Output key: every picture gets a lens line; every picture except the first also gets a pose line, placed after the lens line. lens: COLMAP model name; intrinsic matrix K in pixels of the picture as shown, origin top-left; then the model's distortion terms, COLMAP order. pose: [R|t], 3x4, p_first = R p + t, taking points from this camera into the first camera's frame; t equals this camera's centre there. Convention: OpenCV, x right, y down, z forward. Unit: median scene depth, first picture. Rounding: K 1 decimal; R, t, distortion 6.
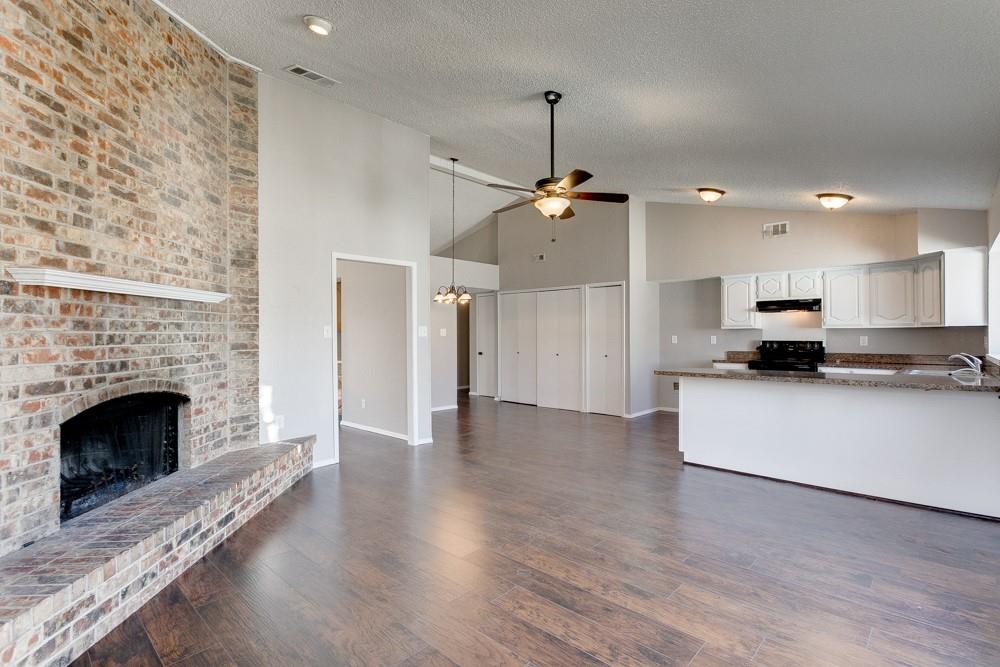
lens RADIAL K [[476.8, 0, 498.5], [0, 476.8, 335.9], [0, 0, 1]] dist [0.000596, -0.000507]
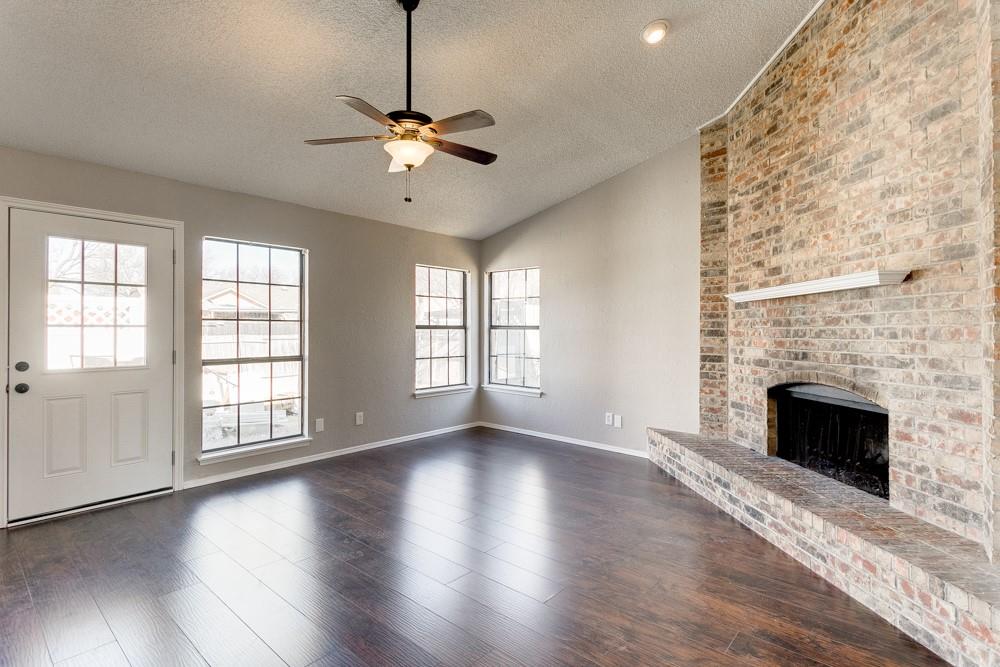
lens RADIAL K [[477.2, 0, 498.1], [0, 477.2, 331.6], [0, 0, 1]] dist [-0.000522, -0.000720]
pose [[-0.999270, 0.001983, -0.038160, 0.008389], [0.001914, 0.999996, 0.001841, -0.001273], [0.038163, 0.001766, -0.999270, 2.057755]]
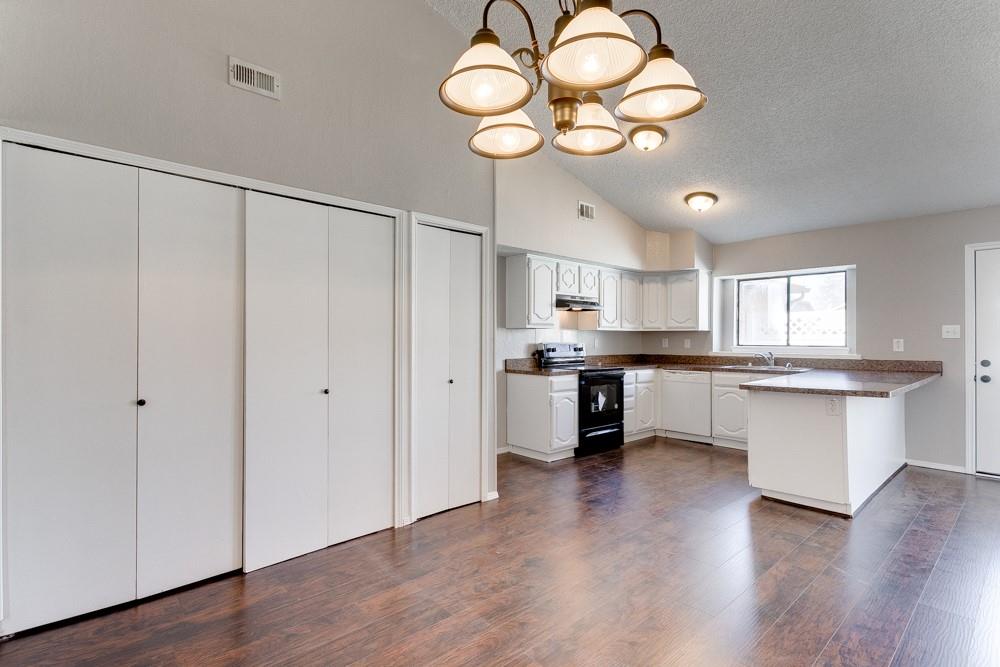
lens RADIAL K [[483.3, 0, 490.2], [0, 483.3, 334.0], [0, 0, 1]] dist [-0.003730, -0.000998]
pose [[0.092808, 0.010044, 0.995633, -0.603131], [-0.002196, 0.999949, -0.009882, 0.003750], [-0.995682, -0.001269, 0.092825, 2.349351]]
